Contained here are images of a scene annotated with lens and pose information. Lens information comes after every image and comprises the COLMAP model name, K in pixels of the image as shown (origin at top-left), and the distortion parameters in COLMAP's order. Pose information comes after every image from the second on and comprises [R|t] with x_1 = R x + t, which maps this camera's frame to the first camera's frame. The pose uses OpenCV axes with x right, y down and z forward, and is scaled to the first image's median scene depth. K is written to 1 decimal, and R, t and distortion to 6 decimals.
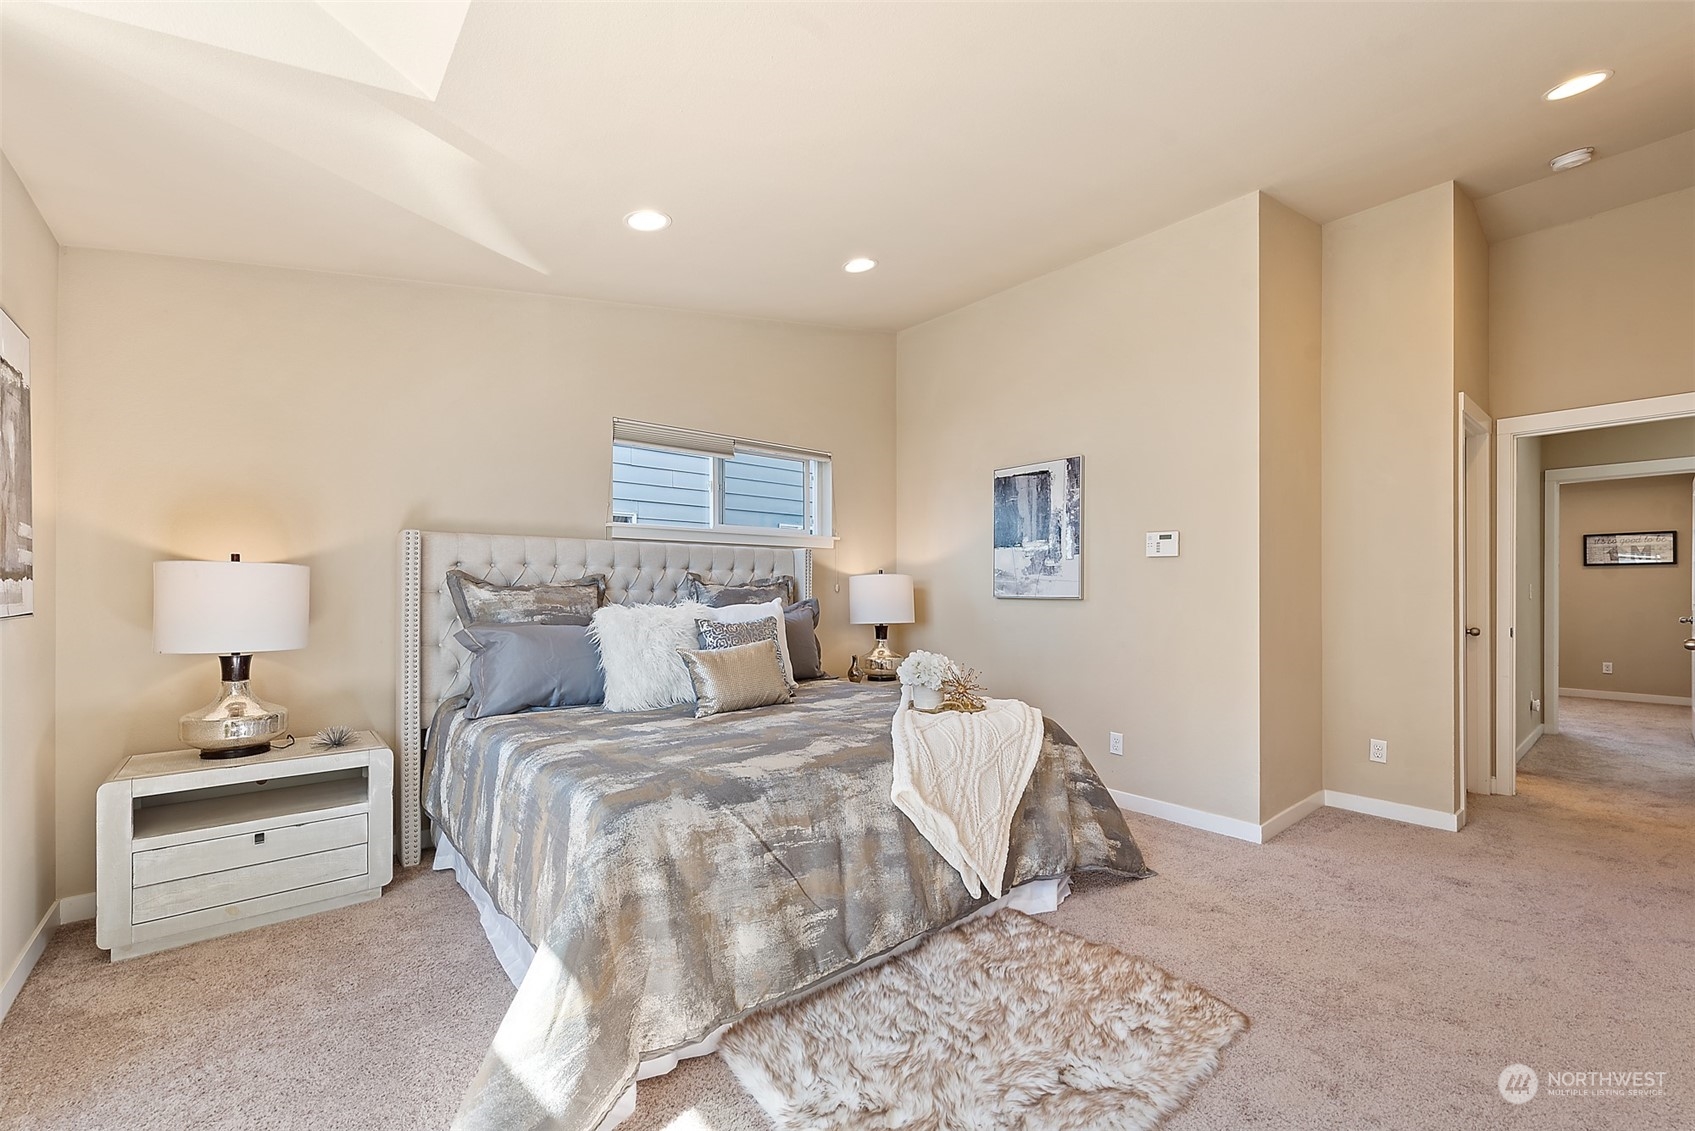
lens RADIAL K [[696.6, 0, 843.5], [0, 696.6, 579.5], [0, 0, 1]] dist [0.017709, -0.001465]
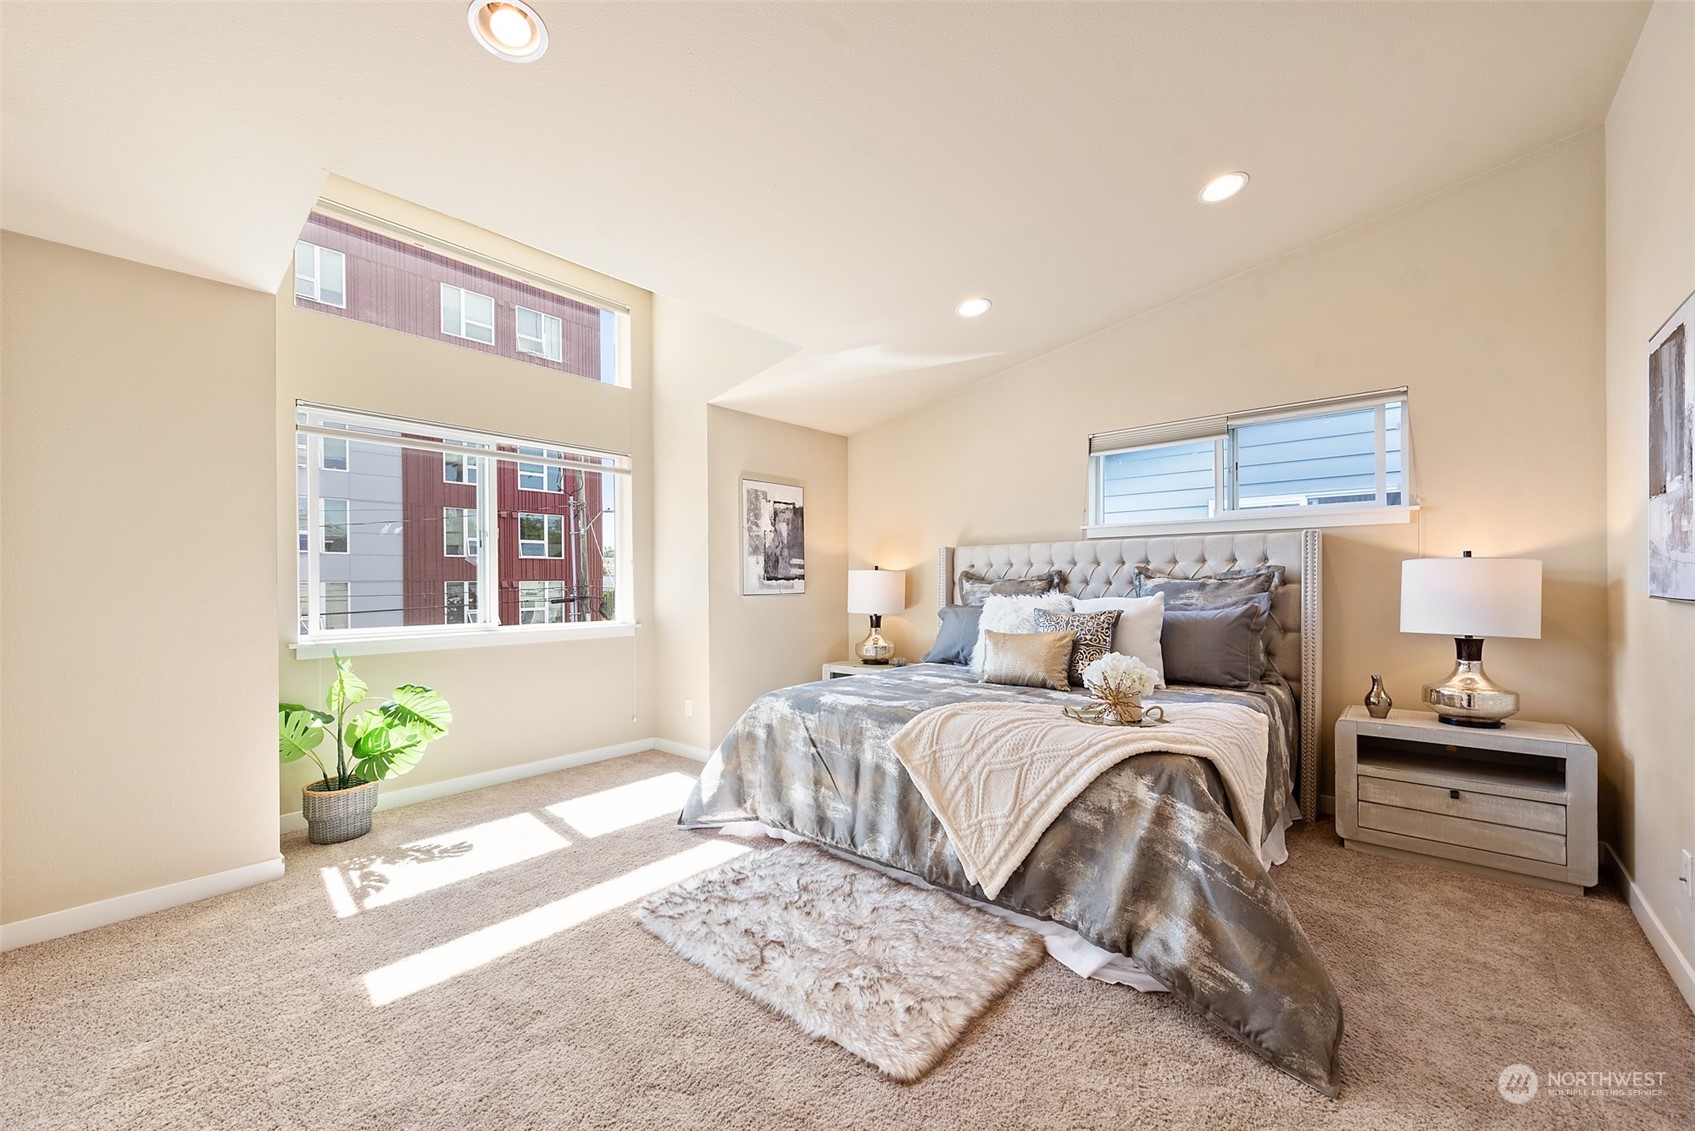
lens RADIAL K [[667.5, 0, 839.9], [0, 667.5, 576.9], [0, 0, 1]] dist [0.014235, -0.002785]
pose [[0.140538, -0.007863, -0.990044, 1.049075], [0.017856, 0.999826, -0.005406, 0.003930], [0.989914, -0.016918, 0.140654, 0.621101]]
